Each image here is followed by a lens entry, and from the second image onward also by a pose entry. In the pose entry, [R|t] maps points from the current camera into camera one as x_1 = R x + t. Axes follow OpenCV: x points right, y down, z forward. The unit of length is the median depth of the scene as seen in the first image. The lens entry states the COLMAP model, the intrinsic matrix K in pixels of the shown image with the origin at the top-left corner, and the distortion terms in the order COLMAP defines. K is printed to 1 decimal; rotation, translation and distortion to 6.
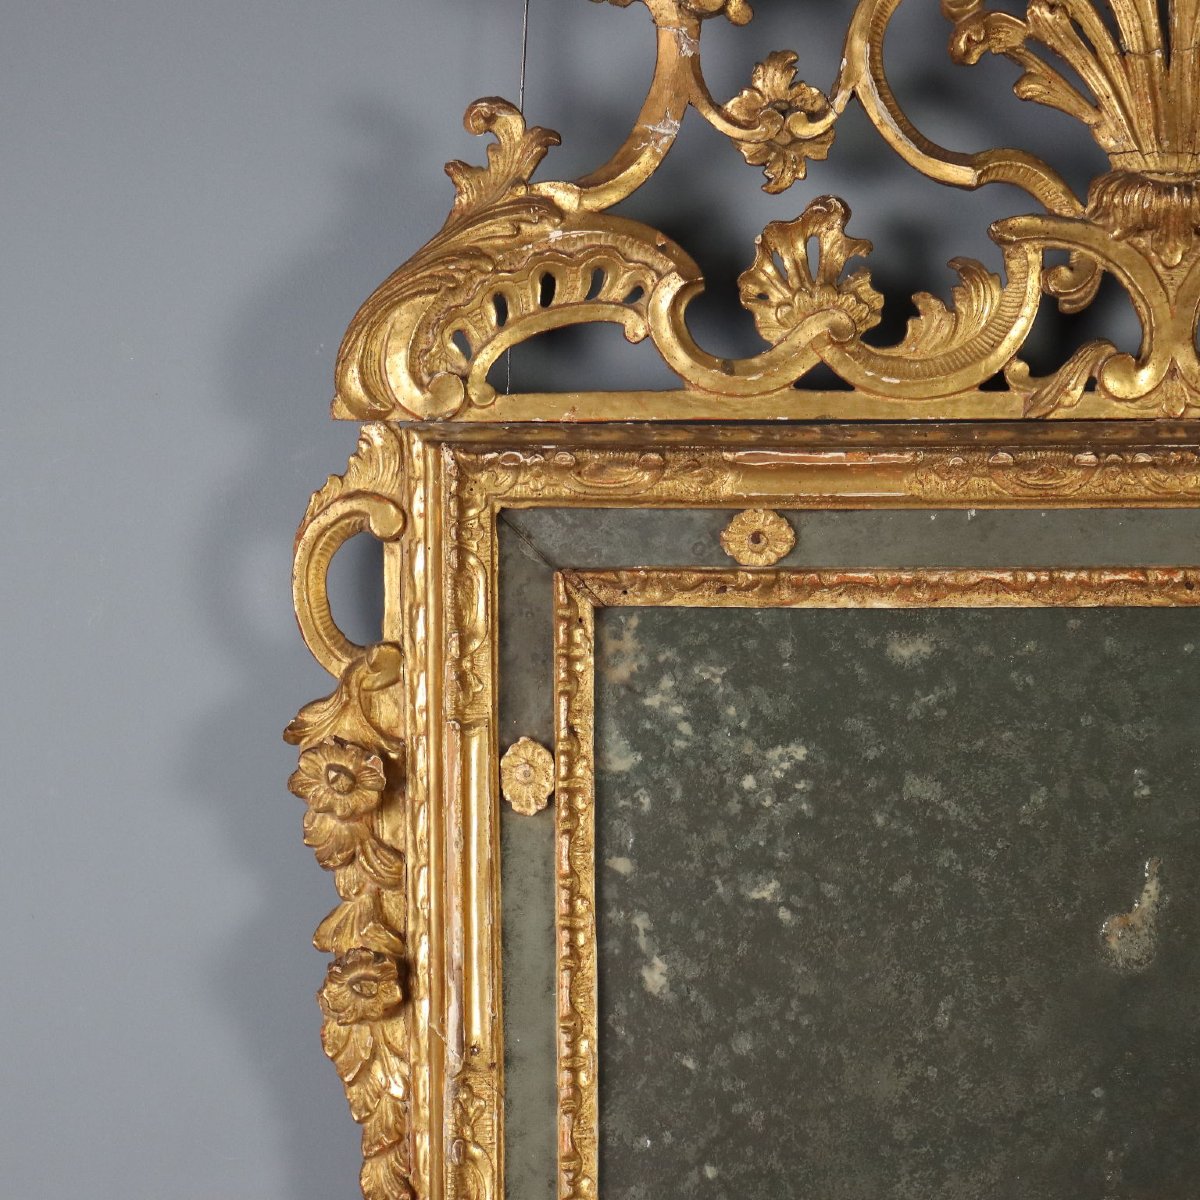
lens RADIAL K [[3591.0, 0, 602.0], [0, 3591.0, 607.3], [0, 0, 1]] dist [0.054217, 0.000000]
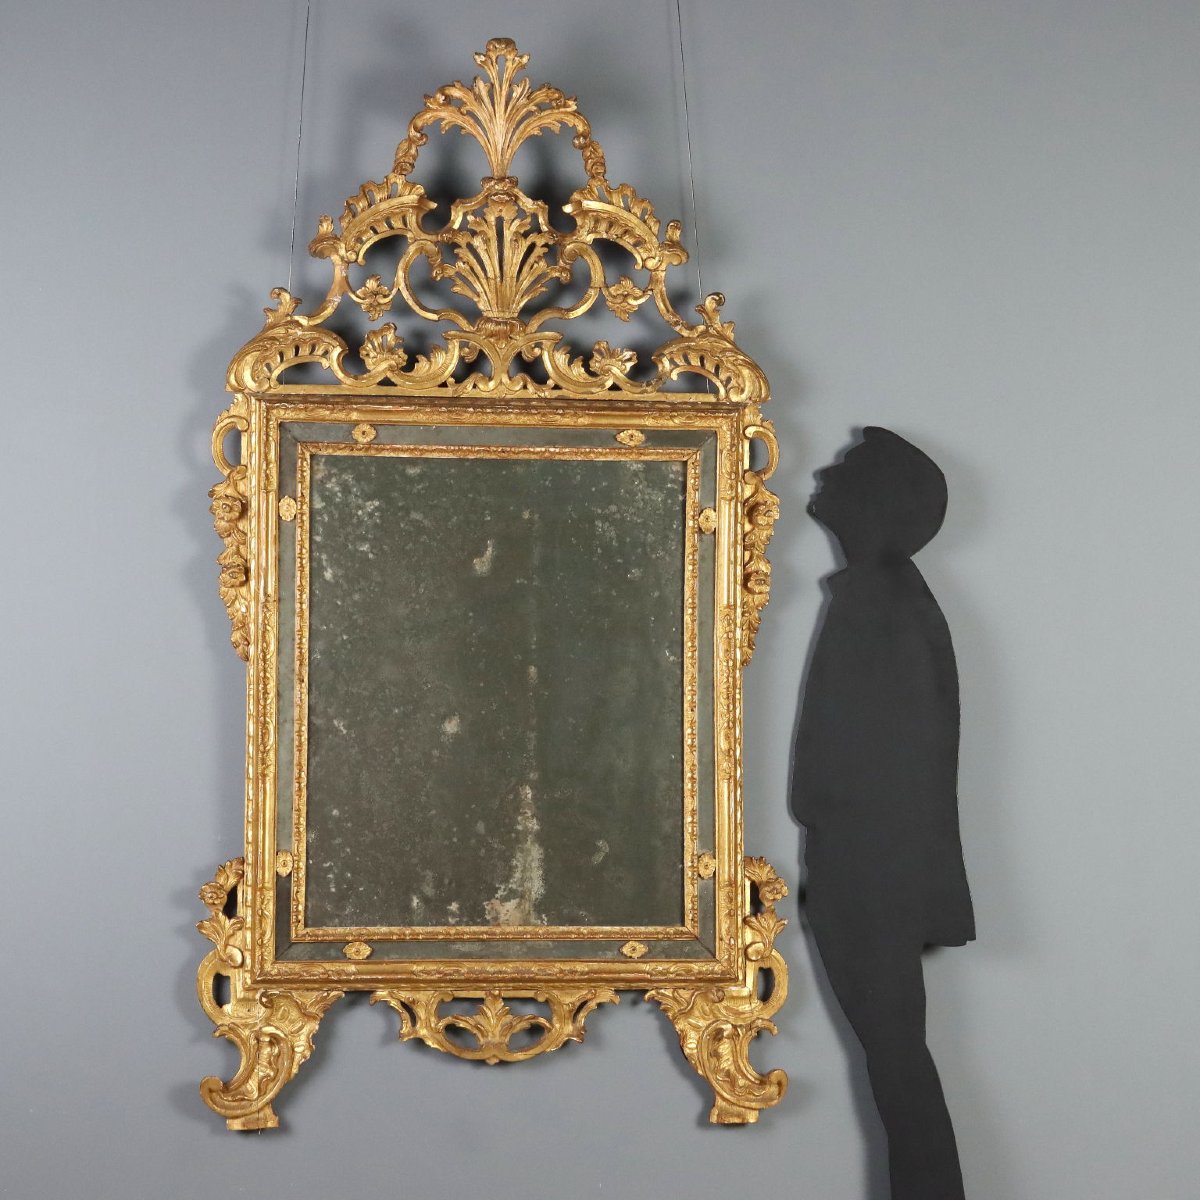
lens RADIAL K [[2620.8, 0, 625.4], [0, 2620.8, 615.2], [0, 0, 1]] dist [-0.011034, 0.000000]
pose [[0.995100, 0.016691, 0.097450, 0.049902], [-0.020076, 0.999225, 0.033859, 0.055947], [-0.096809, -0.035650, 0.994664, -1.263218]]
